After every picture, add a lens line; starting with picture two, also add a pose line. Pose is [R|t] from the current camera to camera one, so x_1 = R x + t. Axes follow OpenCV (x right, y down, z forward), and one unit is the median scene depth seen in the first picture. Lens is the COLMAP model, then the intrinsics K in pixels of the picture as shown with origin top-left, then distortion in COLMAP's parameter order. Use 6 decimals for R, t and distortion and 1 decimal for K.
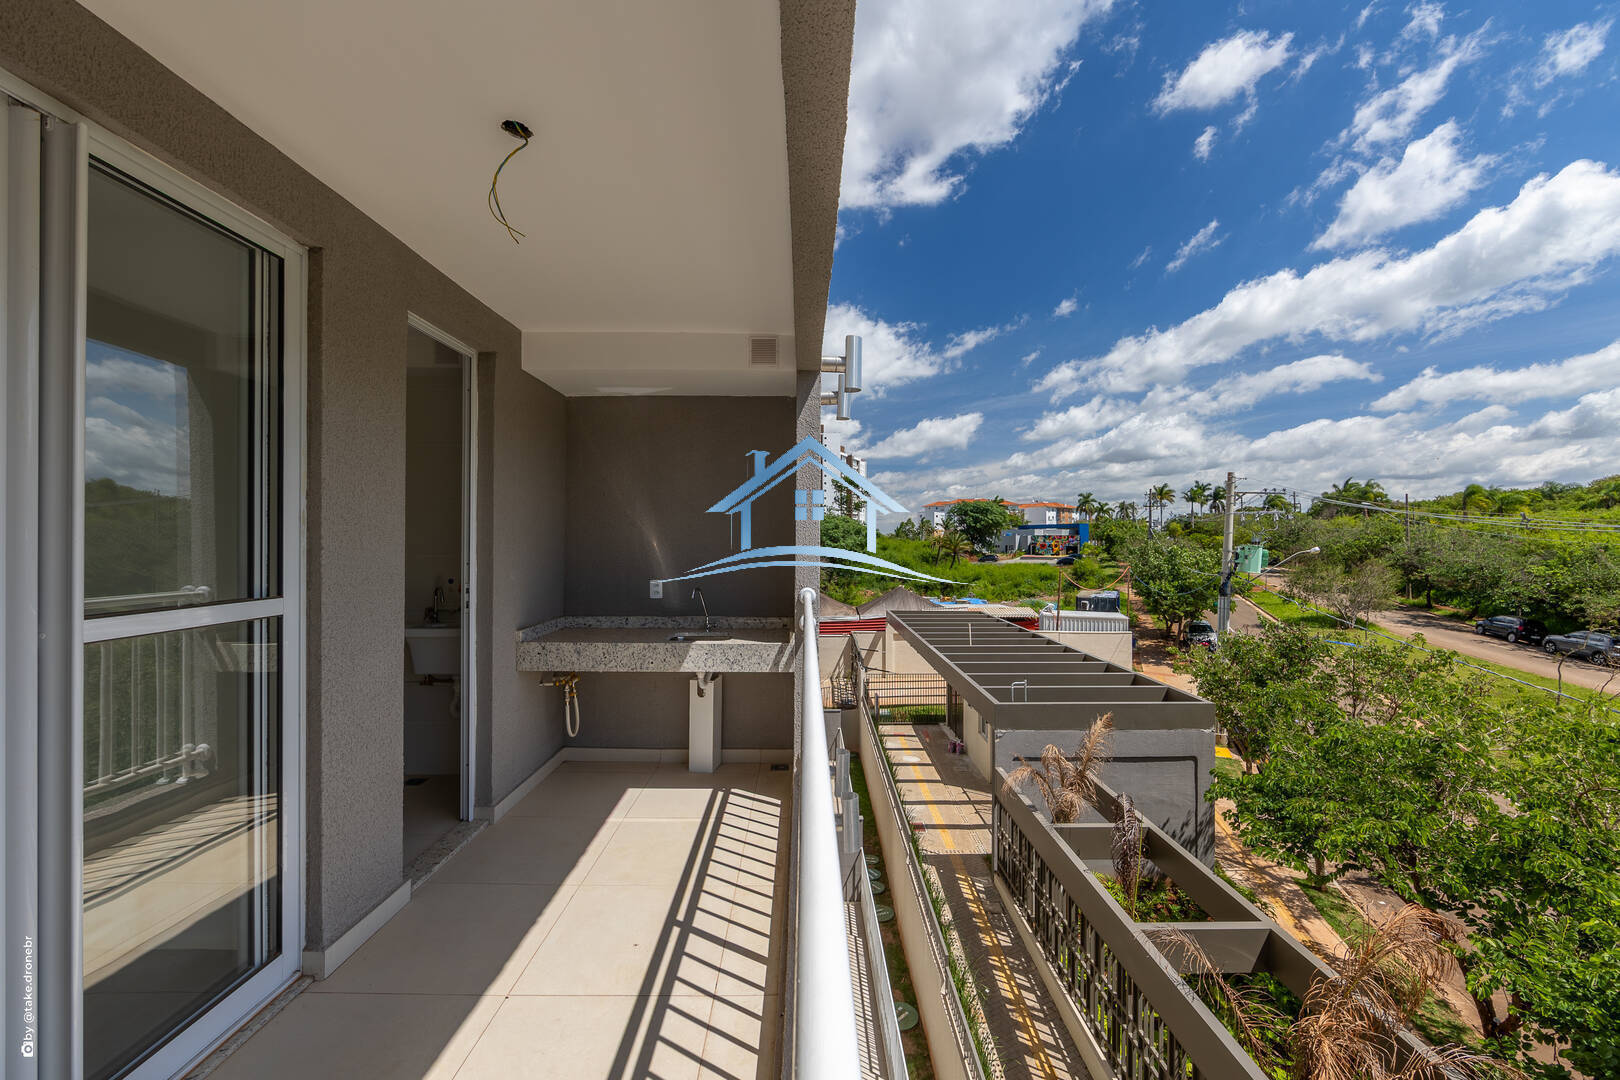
lens RADIAL K [[646.7, 0, 809.3], [0, 646.7, 540.1], [0, 0, 1]] dist [-0.010461, 0.002990]
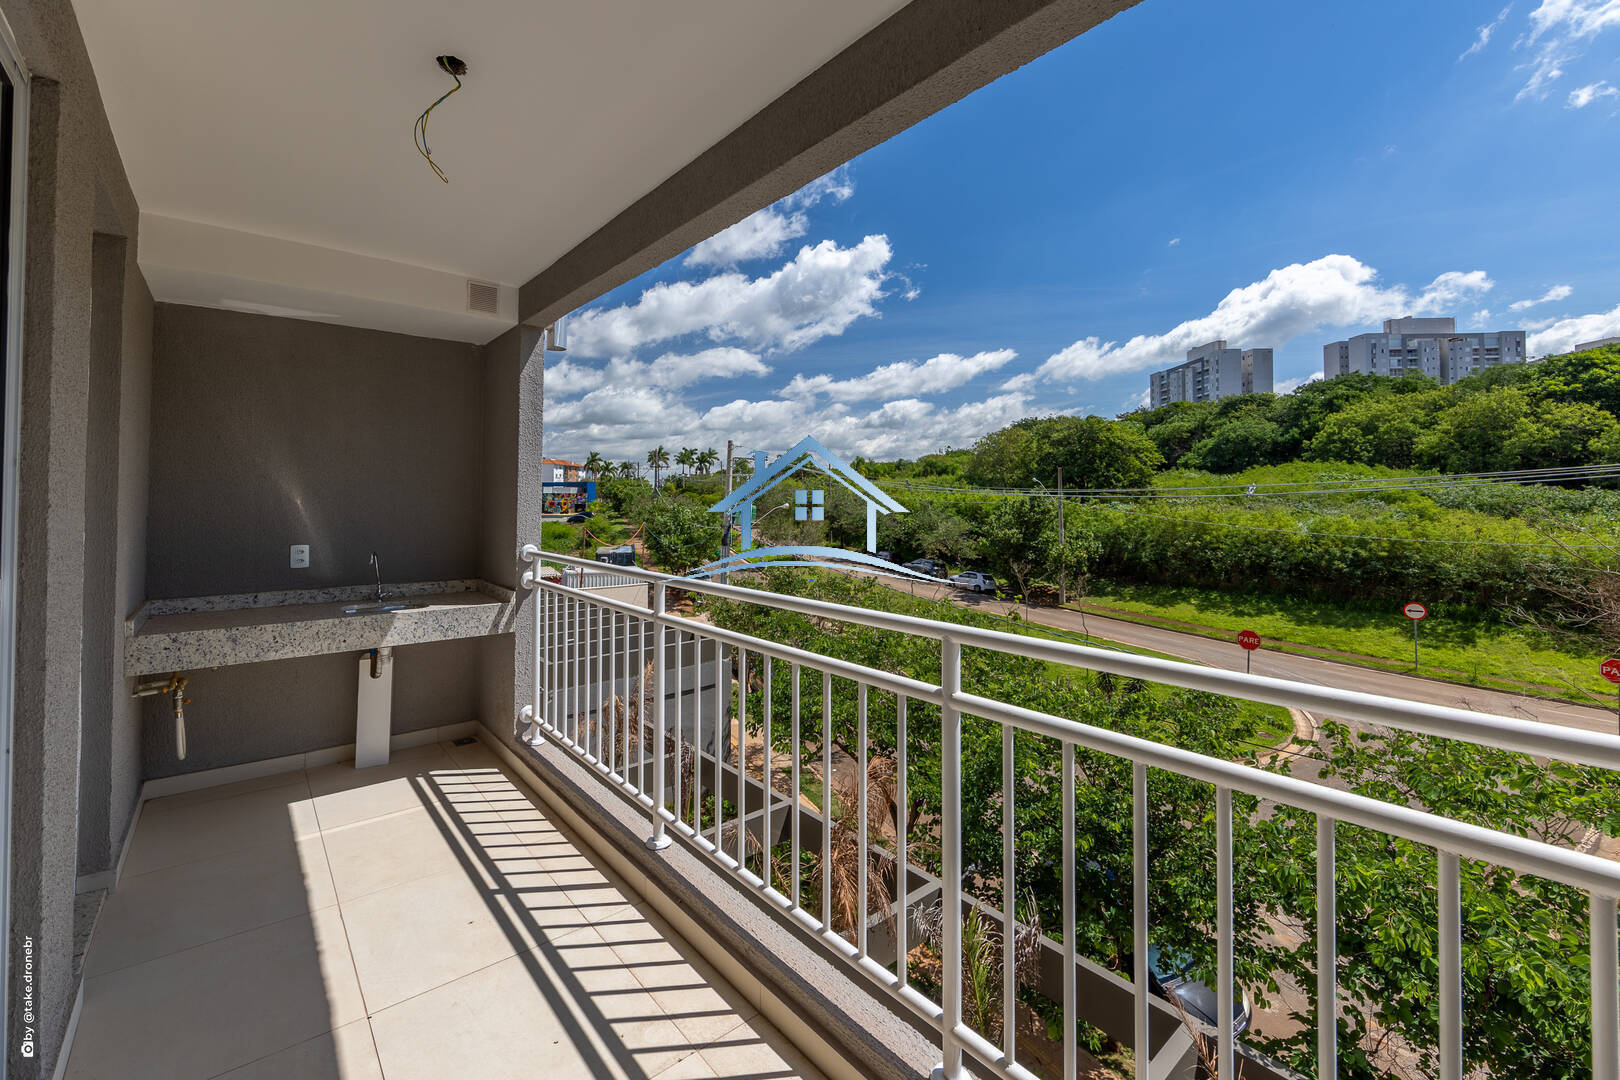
lens RADIAL K [[676.2, 0, 759.8], [0, 676.2, 488.9], [0, 0, 1]] dist [-0.003923, -0.000321]
pose [[0.784614, 0.008971, 0.619920, -0.310991], [-0.000469, 0.999904, -0.013876, 0.002235], [-0.619985, 0.010597, 0.784542, -0.027439]]
